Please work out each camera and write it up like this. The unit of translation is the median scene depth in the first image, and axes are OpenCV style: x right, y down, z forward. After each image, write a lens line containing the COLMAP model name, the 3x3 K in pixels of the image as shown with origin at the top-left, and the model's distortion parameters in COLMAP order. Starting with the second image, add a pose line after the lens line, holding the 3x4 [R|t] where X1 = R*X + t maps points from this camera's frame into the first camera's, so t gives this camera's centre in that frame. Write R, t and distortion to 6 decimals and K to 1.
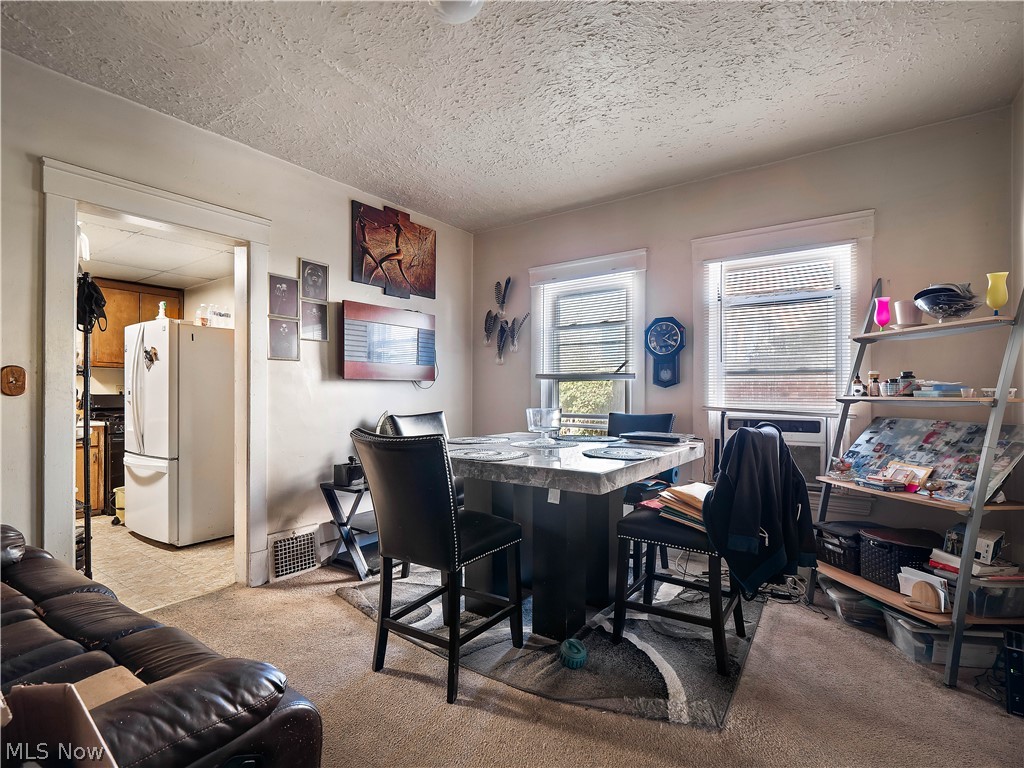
lens RADIAL K [[502.6, 0, 533.3], [0, 502.6, 391.8], [0, 0, 1]] dist [0.006194, -0.007110]
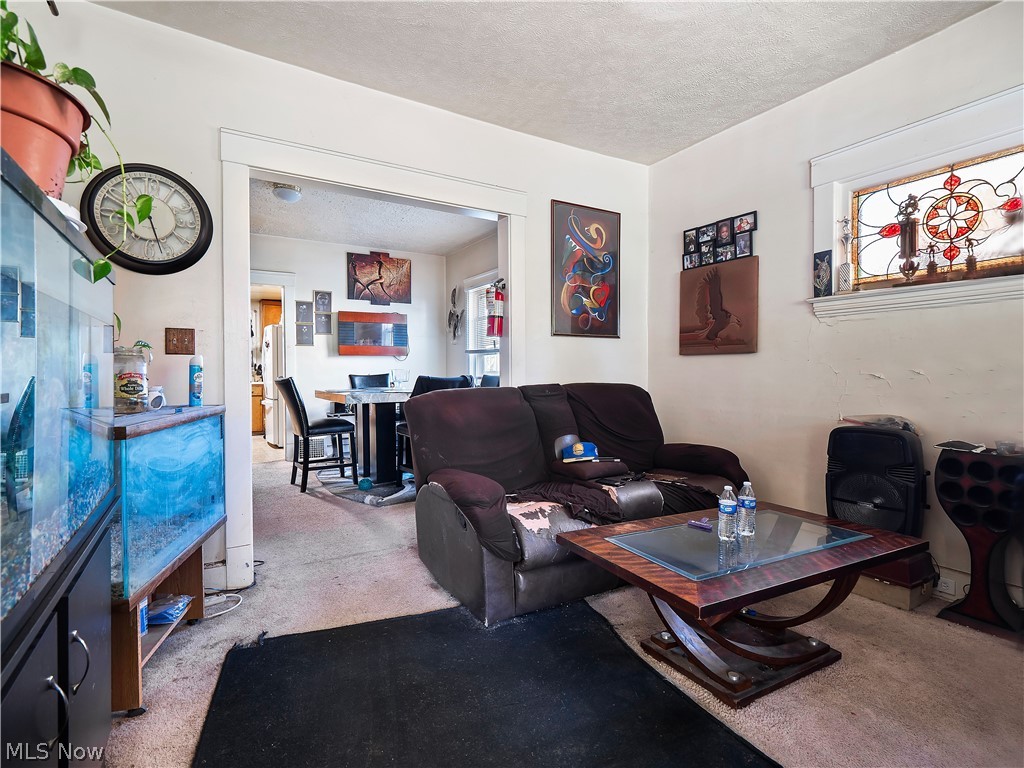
lens RADIAL K [[502.6, 0, 514.6], [0, 502.6, 389.1], [0, 0, 1]] dist [0.006194, -0.007110]
pose [[0.919144, 0.009421, -0.393809, 0.831494], [0.004700, 0.999381, 0.034877, 0.032831], [0.393893, -0.033908, 0.918531, -0.373179]]
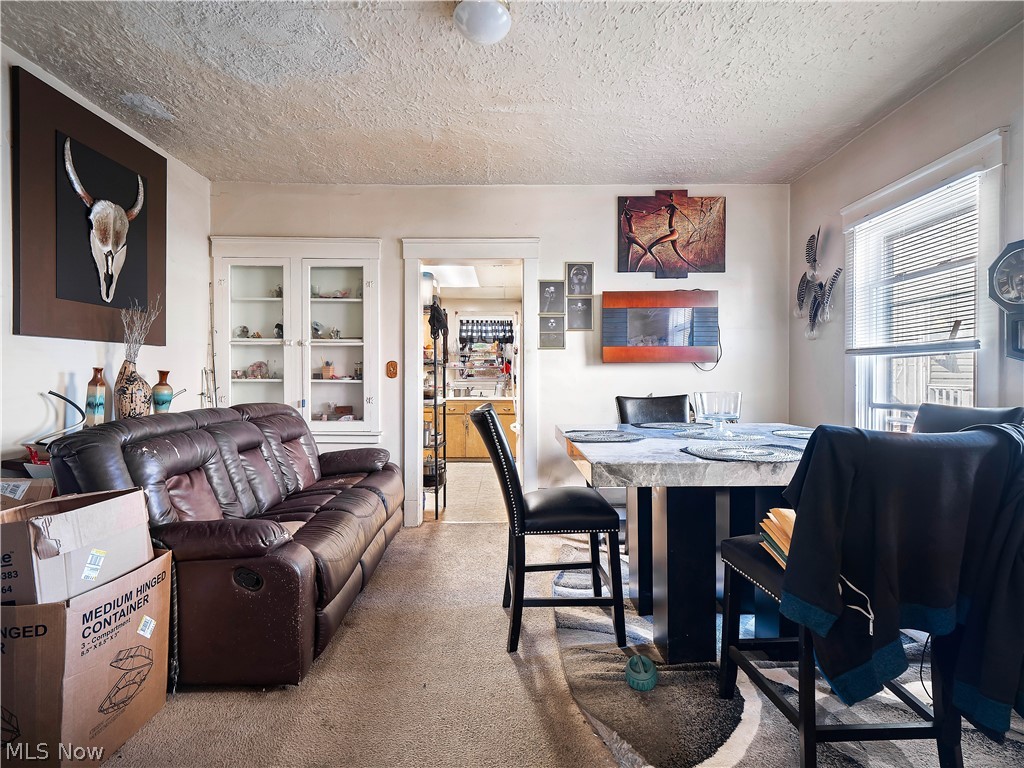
lens RADIAL K [[502.6, 0, 509.3], [0, 502.6, 380.2], [0, 0, 1]] dist [0.006194, -0.007110]
pose [[0.573441, -0.001246, -0.819246, 0.374107], [0.005177, 0.999984, 0.002103, 0.007661], [0.819230, -0.005447, 0.573439, 0.182567]]
